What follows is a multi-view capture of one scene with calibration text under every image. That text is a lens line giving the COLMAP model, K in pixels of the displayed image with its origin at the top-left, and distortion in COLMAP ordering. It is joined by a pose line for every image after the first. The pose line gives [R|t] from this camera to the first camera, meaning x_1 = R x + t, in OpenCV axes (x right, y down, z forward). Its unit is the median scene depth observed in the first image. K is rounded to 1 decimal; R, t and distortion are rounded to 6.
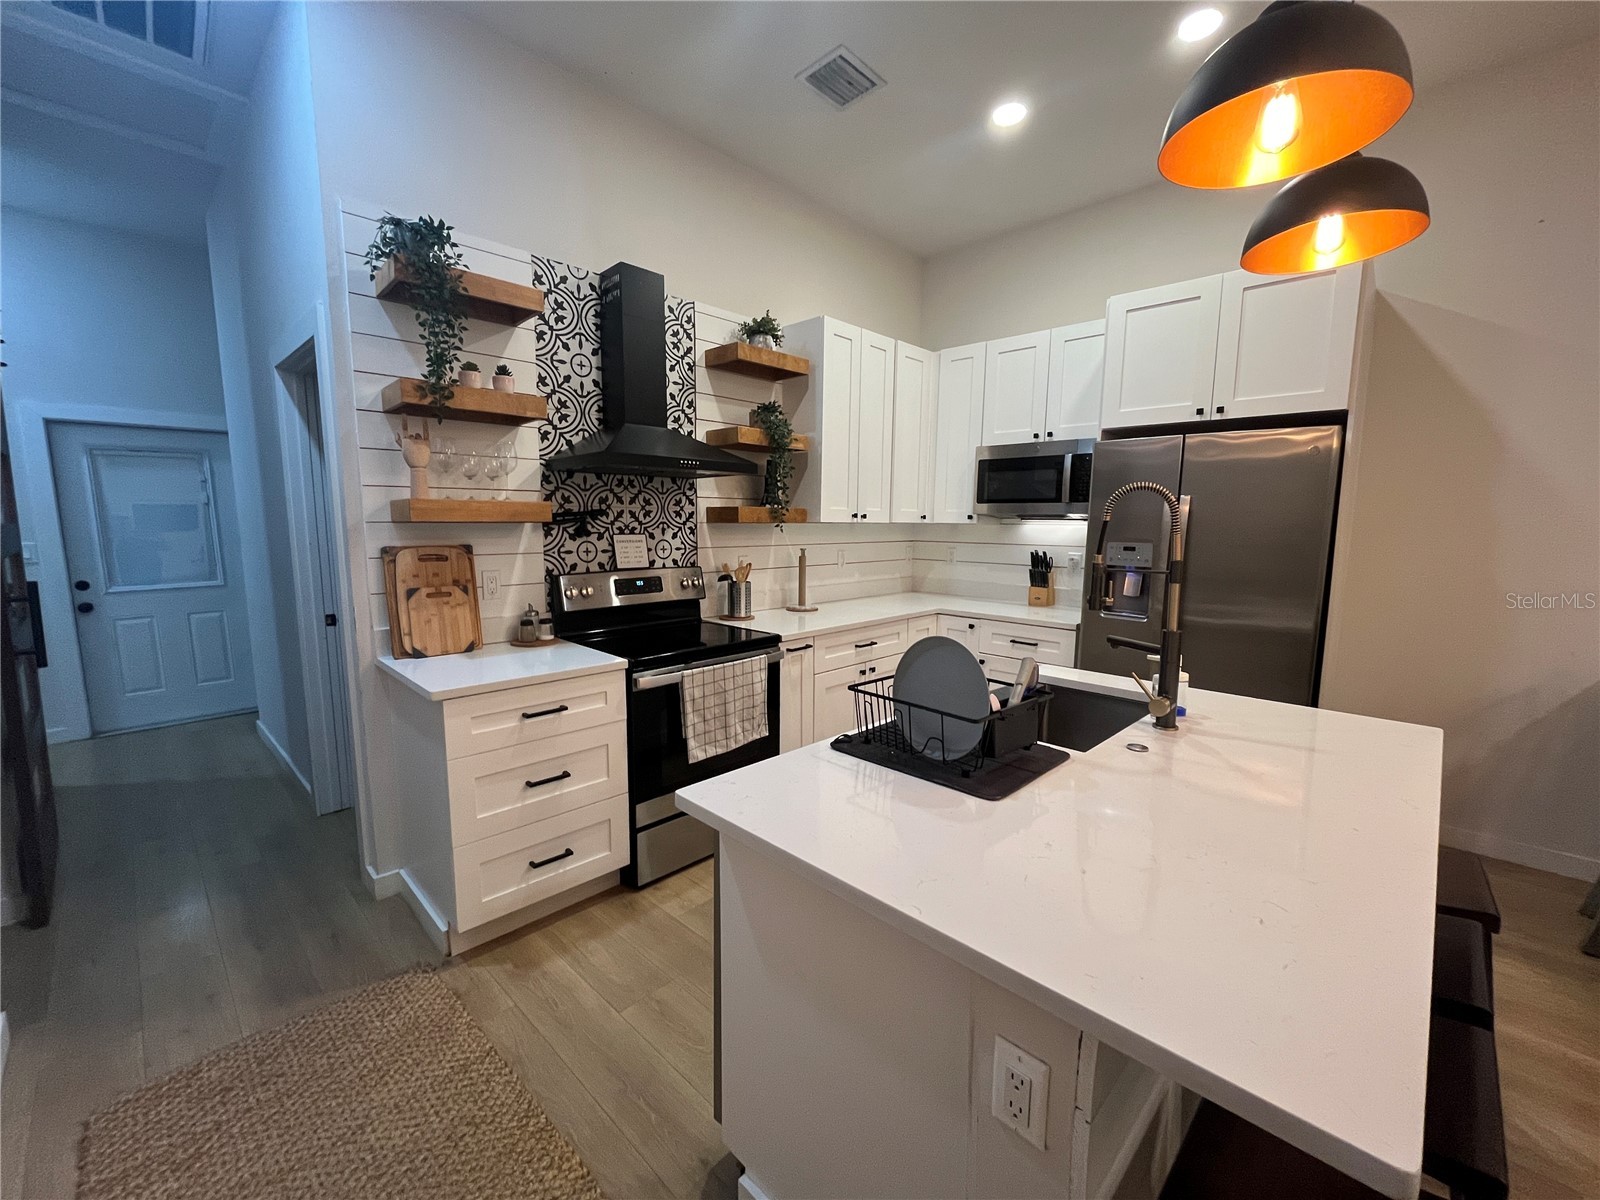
lens RADIAL K [[645.7, 0, 801.9], [0, 645.7, 600.2], [0, 0, 1]] dist [-0.004593, -0.000101]
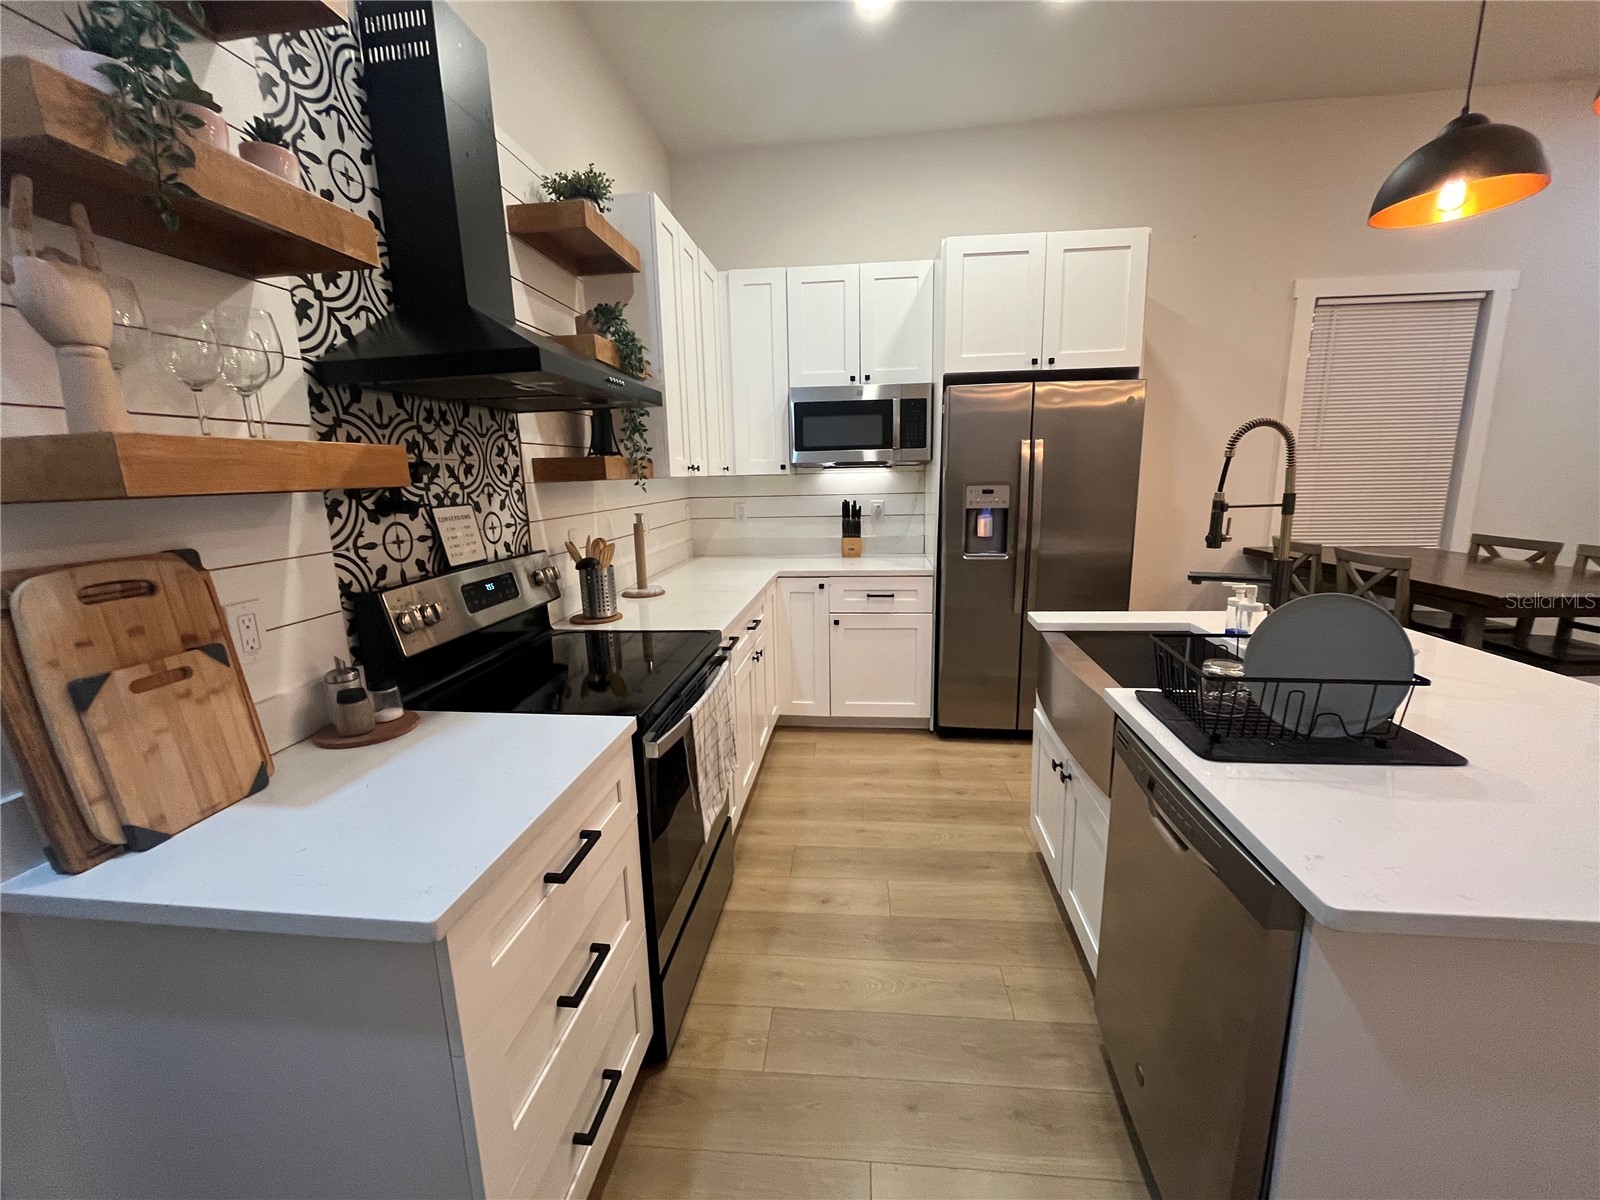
lens RADIAL K [[645.7, 0, 800.7], [0, 645.7, 600.0], [0, 0, 1]] dist [-0.004593, -0.000101]
pose [[0.787487, -0.146027, 0.598783, -0.403868], [0.106949, 0.989164, 0.100577, -0.045904], [-0.606982, -0.015163, 0.794571, 0.367959]]
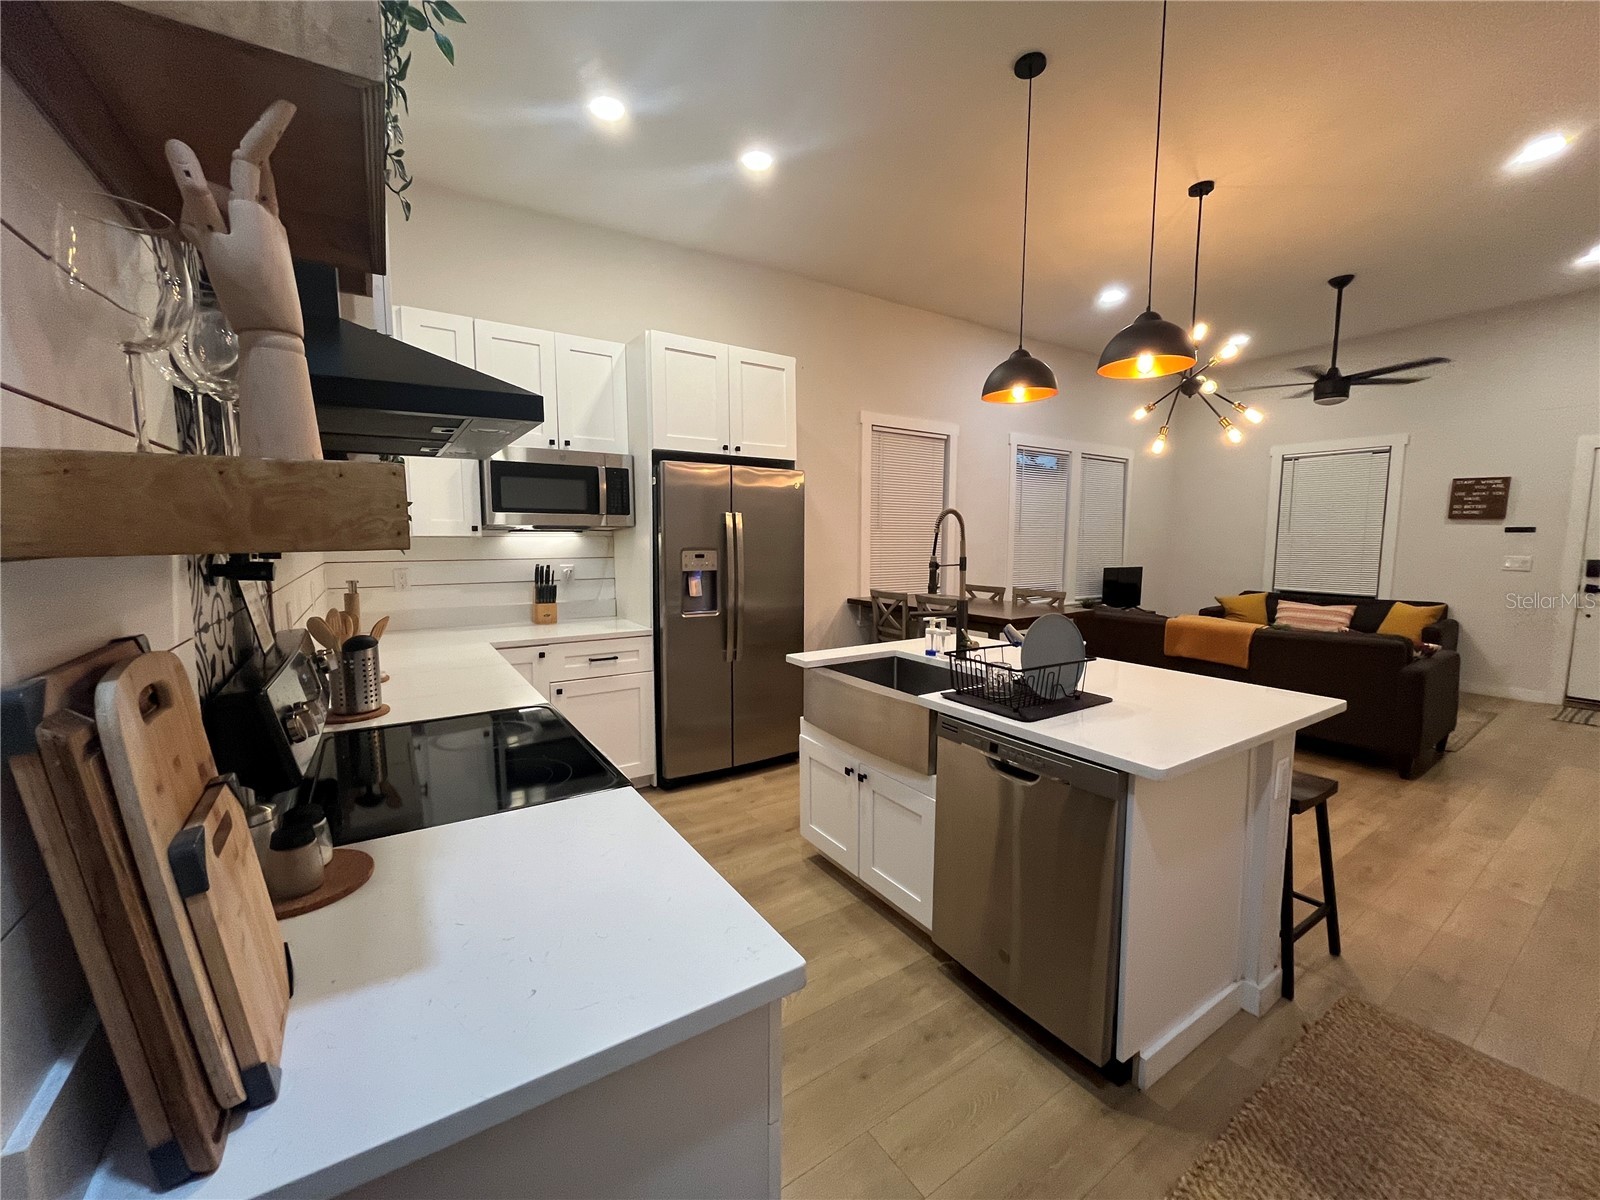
lens RADIAL K [[645.7, 0, 799.7], [0, 645.7, 599.5], [0, 0, 1]] dist [-0.004593, -0.000101]
pose [[0.214012, -0.105547, 0.971112, -0.634336], [0.120793, 0.989375, 0.080912, -0.078765], [-0.969334, 0.099987, 0.224488, 0.596647]]
